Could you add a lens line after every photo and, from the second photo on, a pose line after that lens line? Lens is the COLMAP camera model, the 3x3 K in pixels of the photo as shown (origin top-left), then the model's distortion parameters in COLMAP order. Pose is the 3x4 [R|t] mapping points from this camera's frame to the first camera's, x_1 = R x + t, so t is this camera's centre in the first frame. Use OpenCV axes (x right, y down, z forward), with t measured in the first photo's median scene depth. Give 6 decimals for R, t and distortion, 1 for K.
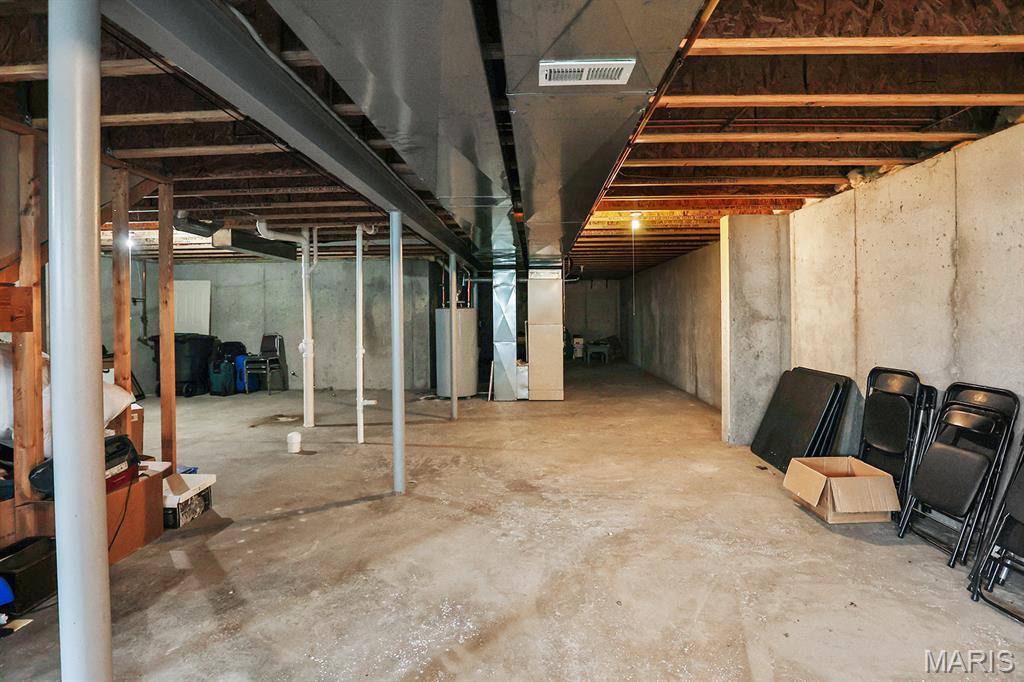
lens RADIAL K [[479.7, 0, 520.3], [0, 479.7, 316.5], [0, 0, 1]] dist [-0.034524, 0.003179]
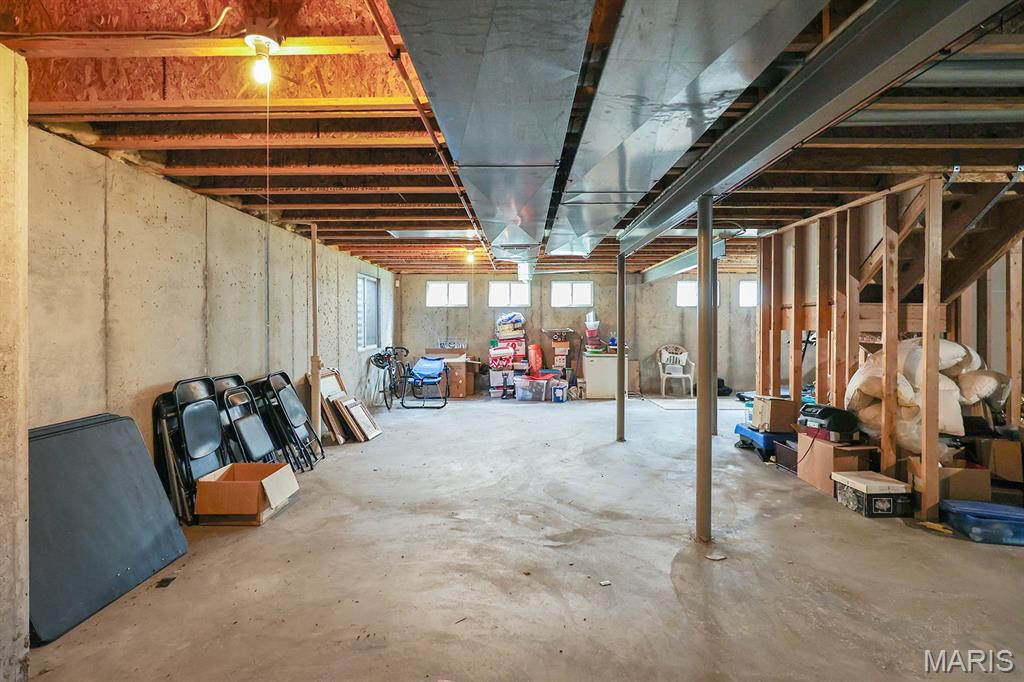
lens RADIAL K [[479.7, 0, 511.3], [0, 479.7, 333.2], [0, 0, 1]] dist [-0.034524, 0.003179]
pose [[-0.999903, 0.009016, -0.010621, 0.087361], [0.008768, 0.999693, 0.023192, -0.005997], [0.010827, 0.023097, -0.999675, 1.886679]]
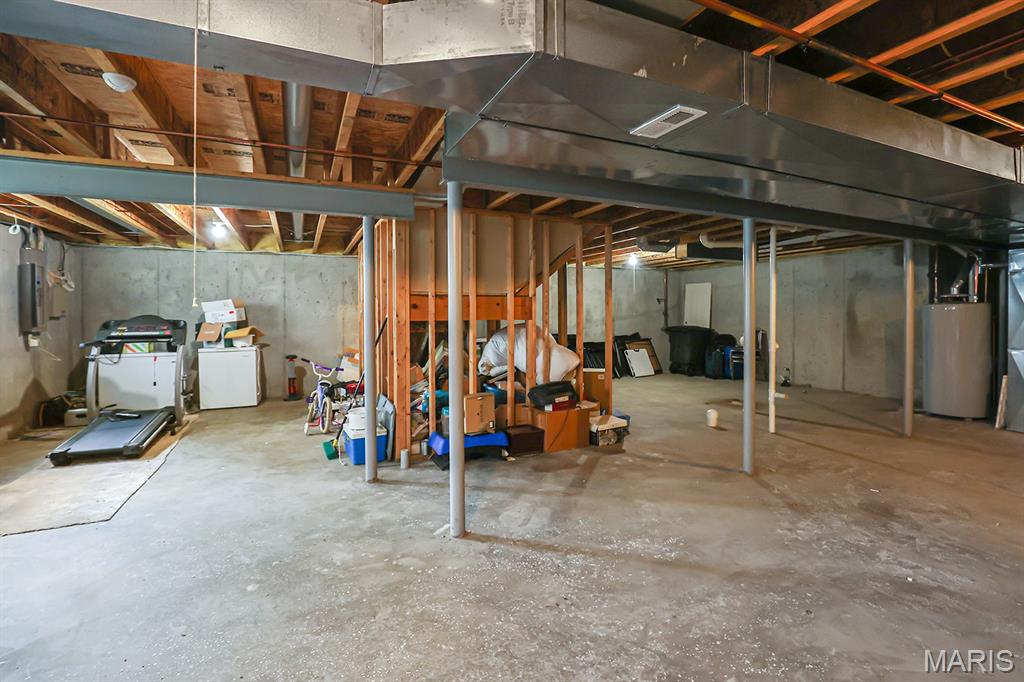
lens RADIAL K [[479.7, 0, 512.2], [0, 479.7, 318.3], [0, 0, 1]] dist [-0.034524, 0.003179]
pose [[0.439126, 0.014950, -0.898301, 0.509218], [-0.004905, 0.999887, 0.014243, -0.001029], [0.898412, -0.001849, 0.439150, 0.028509]]
